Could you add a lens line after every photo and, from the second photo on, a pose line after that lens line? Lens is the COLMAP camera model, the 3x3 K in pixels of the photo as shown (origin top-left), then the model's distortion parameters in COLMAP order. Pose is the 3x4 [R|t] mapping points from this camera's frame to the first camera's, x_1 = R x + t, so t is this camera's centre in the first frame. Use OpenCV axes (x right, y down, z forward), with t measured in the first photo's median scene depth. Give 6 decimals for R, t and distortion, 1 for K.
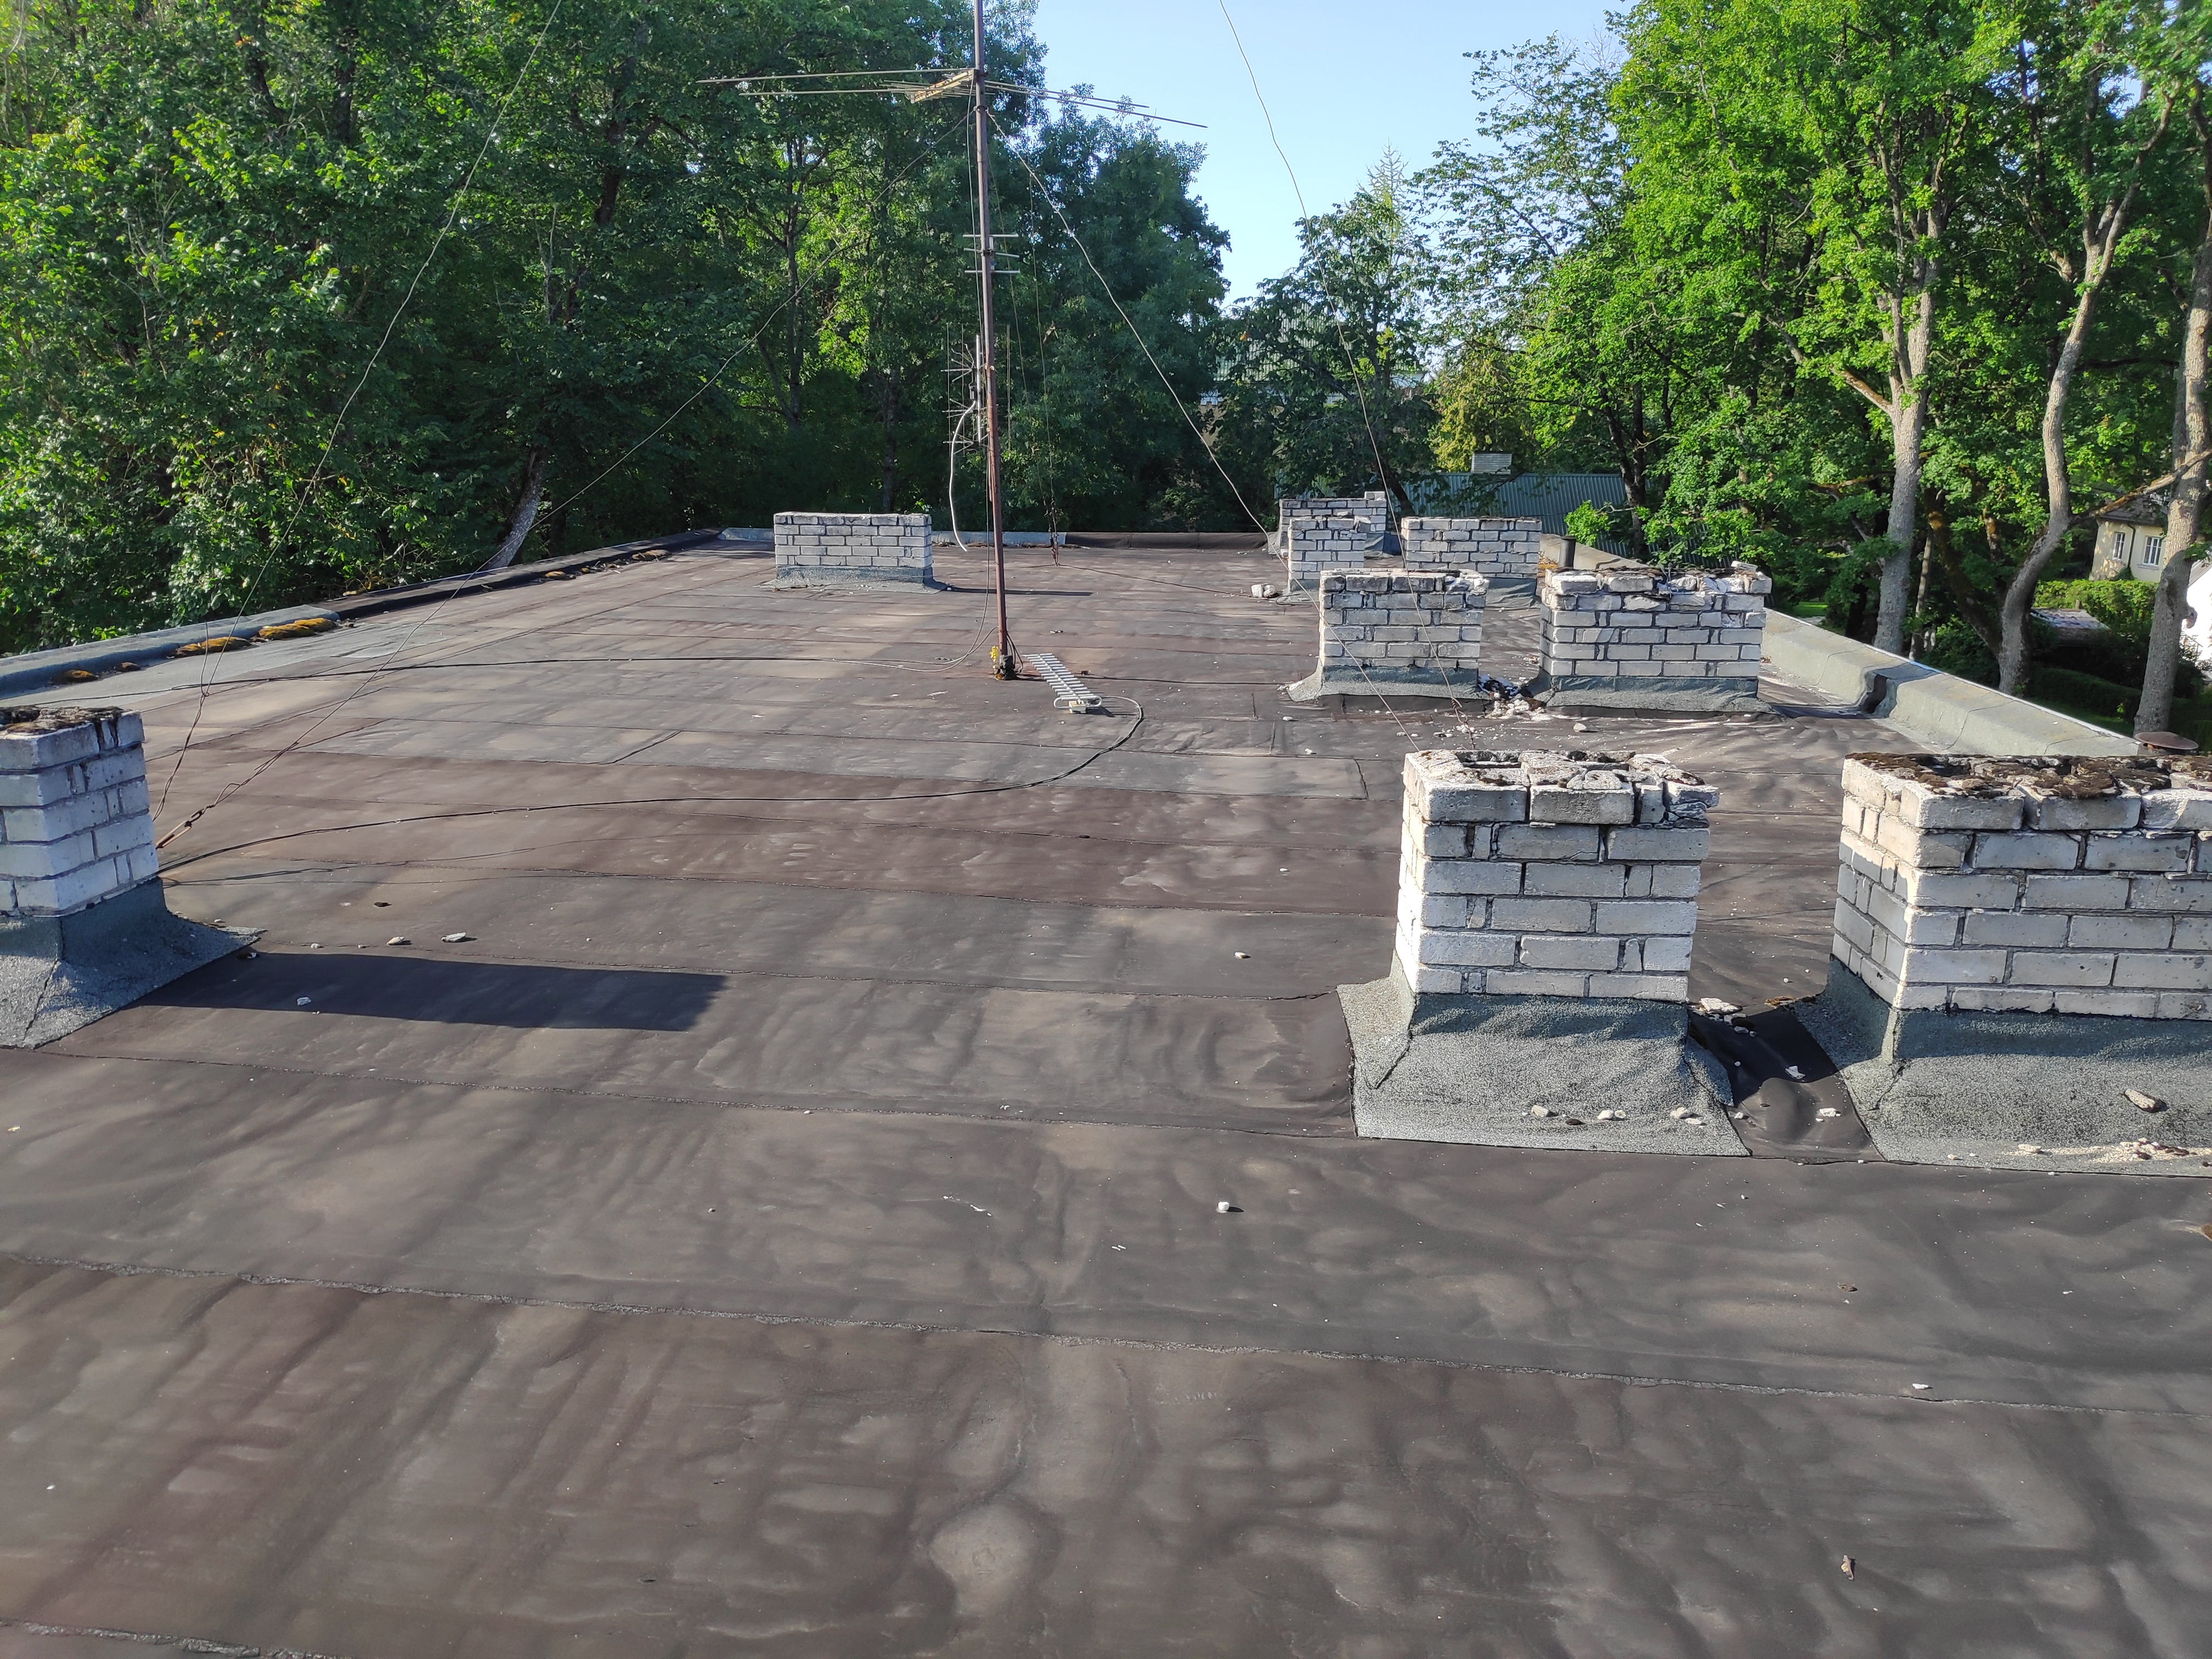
lens RADIAL K [[1601.5, 0, 1110.3], [0, 1601.5, 821.4], [0, 0, 1]] dist [-0.025599, 0.016567]
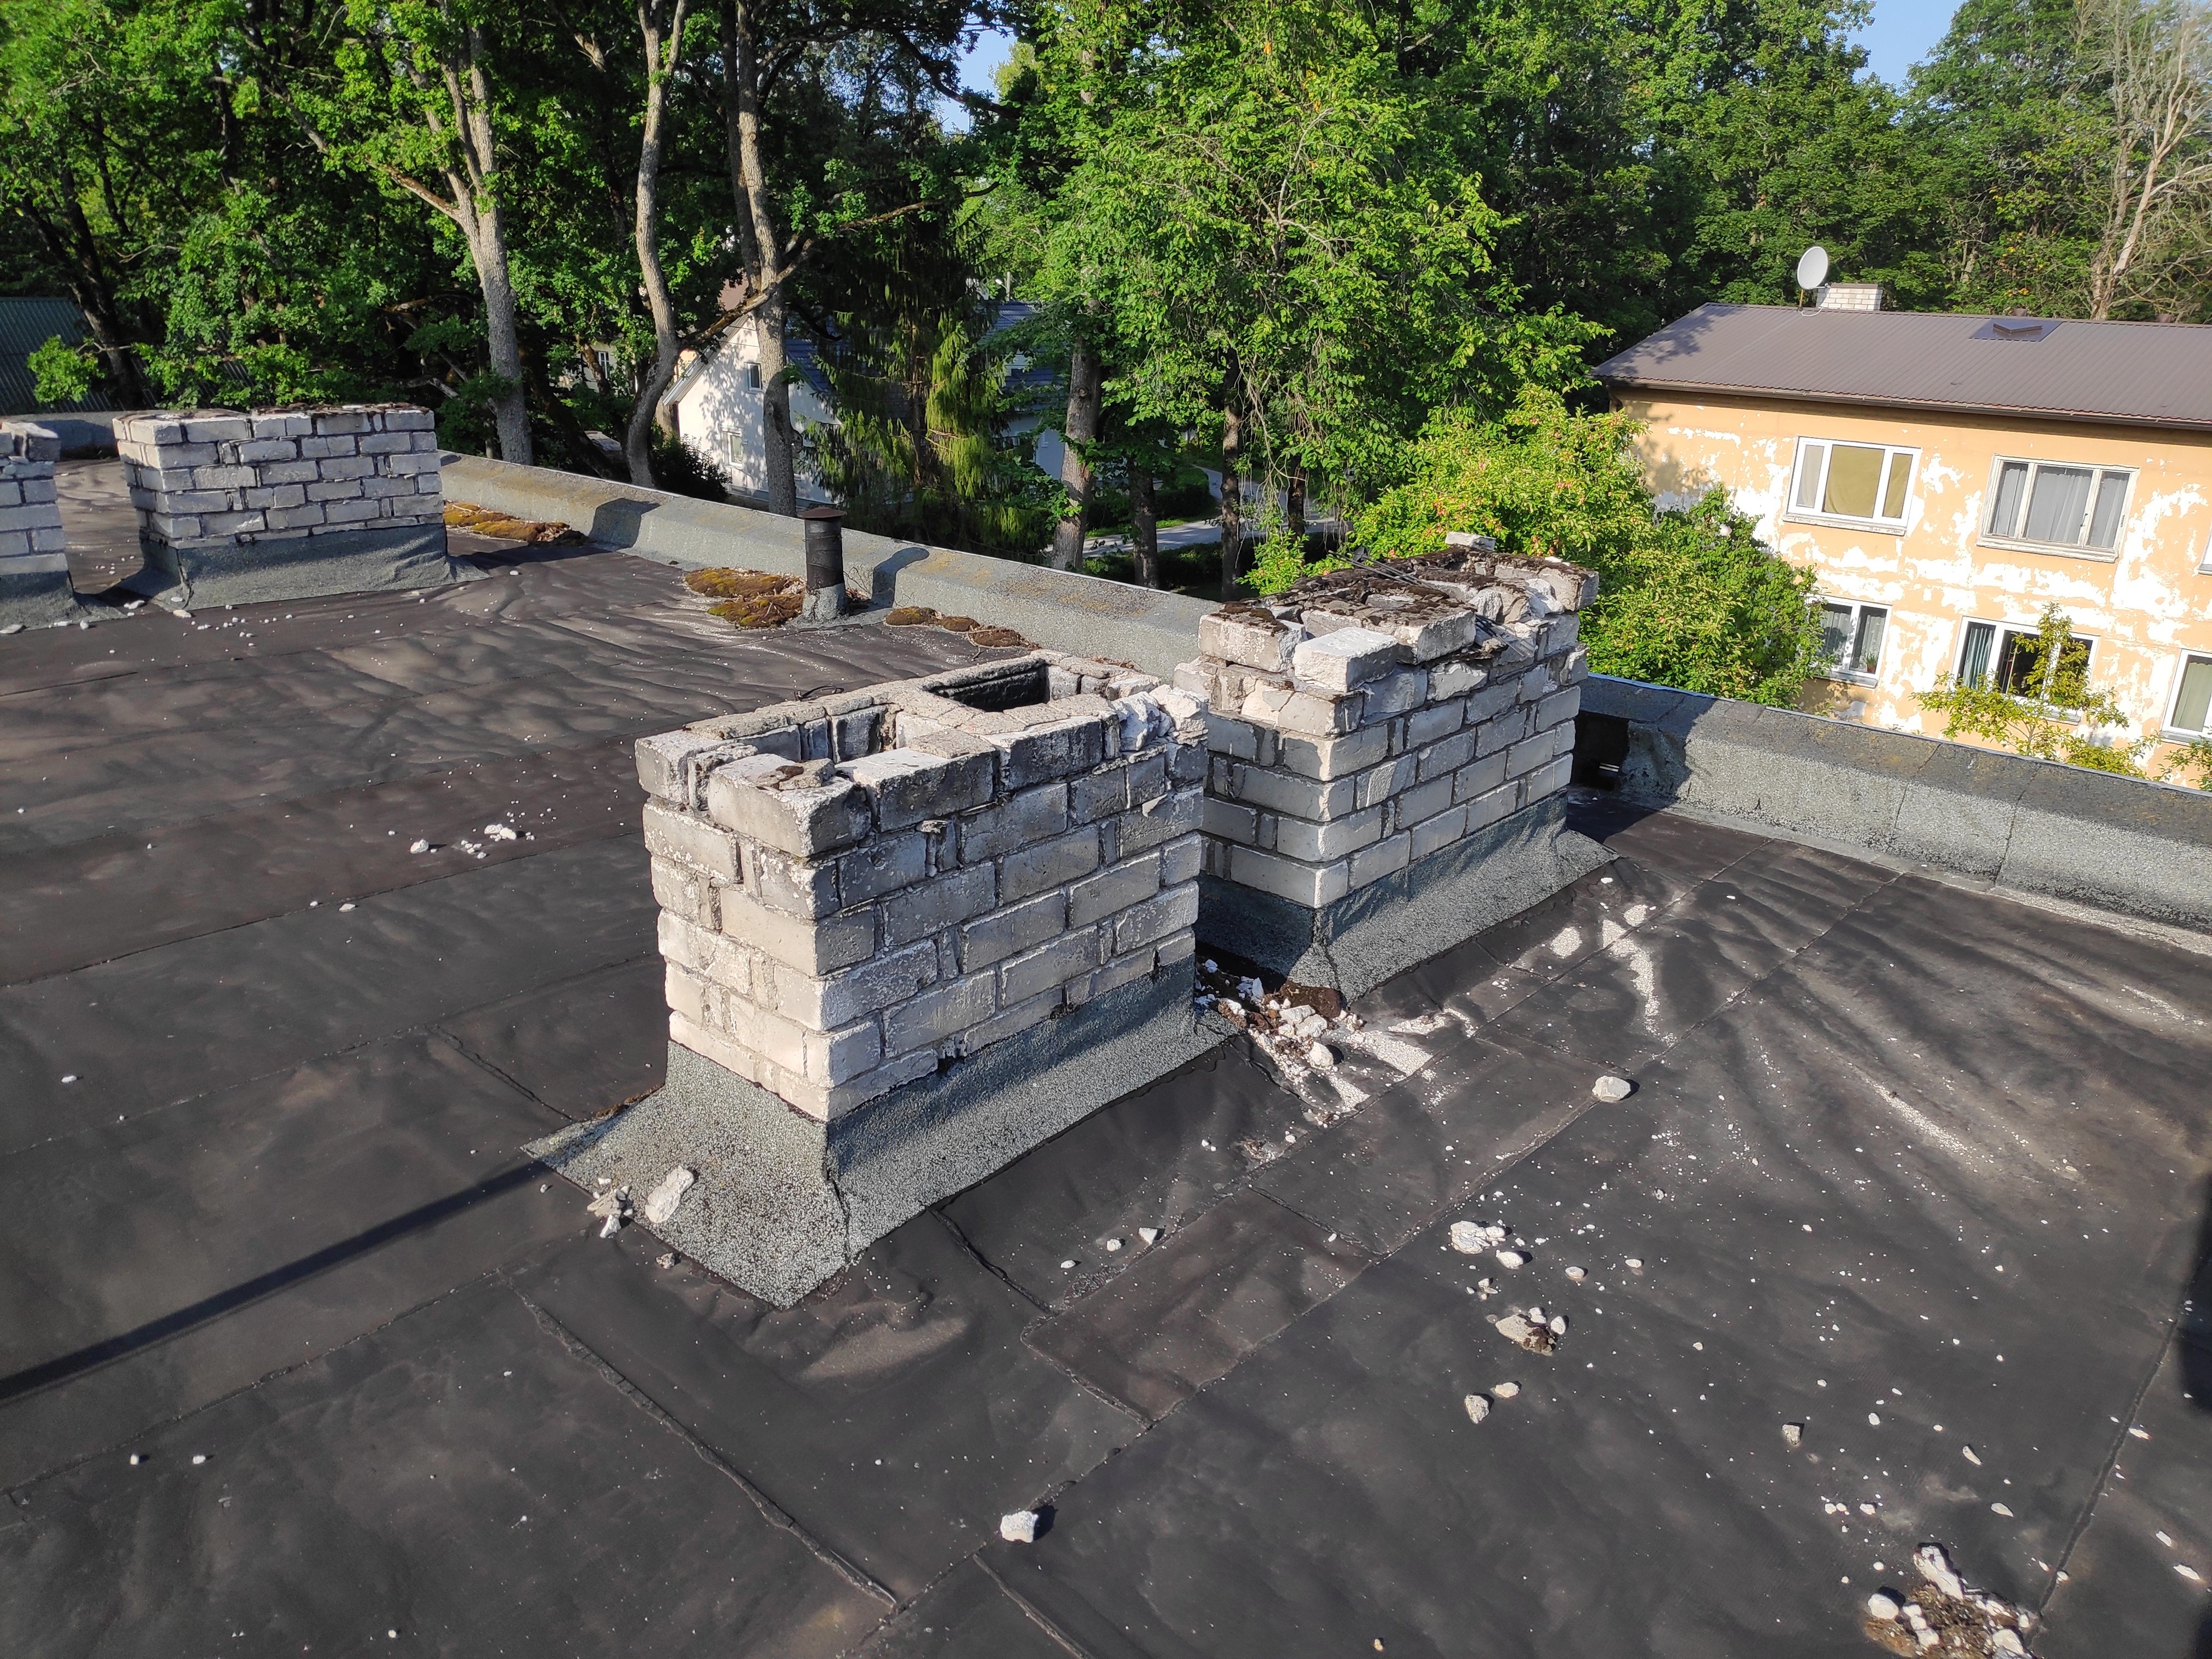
lens RADIAL K [[1601.5, 0, 1099.6], [0, 1601.5, 845.1], [0, 0, 1]] dist [-0.025599, 0.016567]
pose [[0.615840, -0.261496, 0.743210, -0.006836], [0.169842, 0.965197, 0.198867, -0.052966], [-0.769347, 0.003758, 0.638820, 0.227309]]
